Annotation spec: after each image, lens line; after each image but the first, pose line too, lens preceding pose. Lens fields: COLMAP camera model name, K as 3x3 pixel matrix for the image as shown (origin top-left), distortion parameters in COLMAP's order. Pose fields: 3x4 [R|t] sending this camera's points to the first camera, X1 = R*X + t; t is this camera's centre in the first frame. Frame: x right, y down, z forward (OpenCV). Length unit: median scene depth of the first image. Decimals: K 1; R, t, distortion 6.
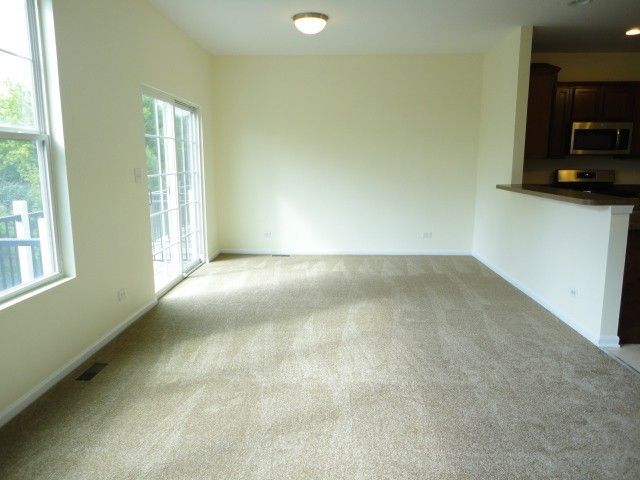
lens RADIAL K [[466.7, 0, 317.1], [0, 466.7, 239.3], [0, 0, 1]] dist [-0.002150, 0.006082]
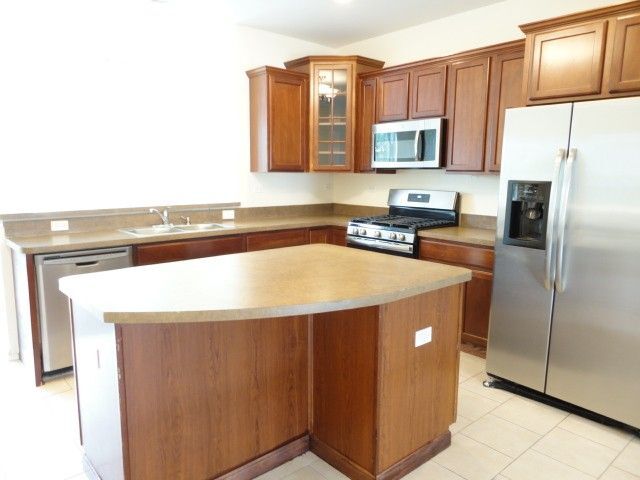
lens RADIAL K [[466.7, 0, 317.1], [0, 466.7, 239.3], [0, 0, 1]] dist [-0.002150, 0.006082]
pose [[0.685289, 0.114298, -0.719246, 1.033573], [-0.130483, 0.990896, 0.033144, -0.082379], [0.716487, 0.071136, 0.693964, 0.432685]]
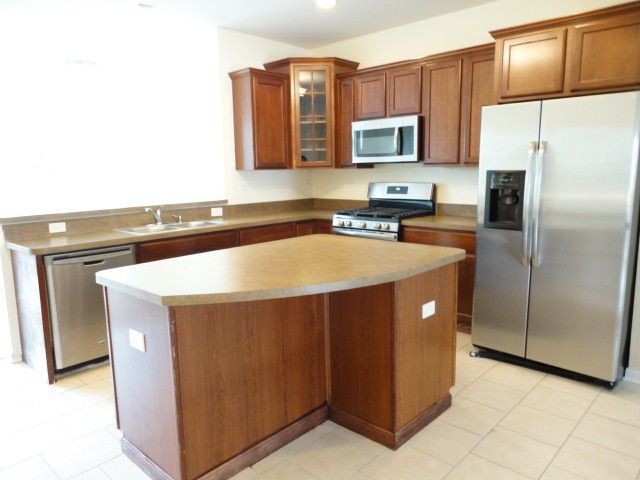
lens RADIAL K [[466.7, 0, 317.1], [0, 466.7, 239.3], [0, 0, 1]] dist [-0.002150, 0.006082]
pose [[0.752093, 0.089018, -0.653017, 1.027225], [-0.093760, 0.995210, 0.027680, -0.069839], [0.652353, 0.040409, 0.756837, 0.370798]]
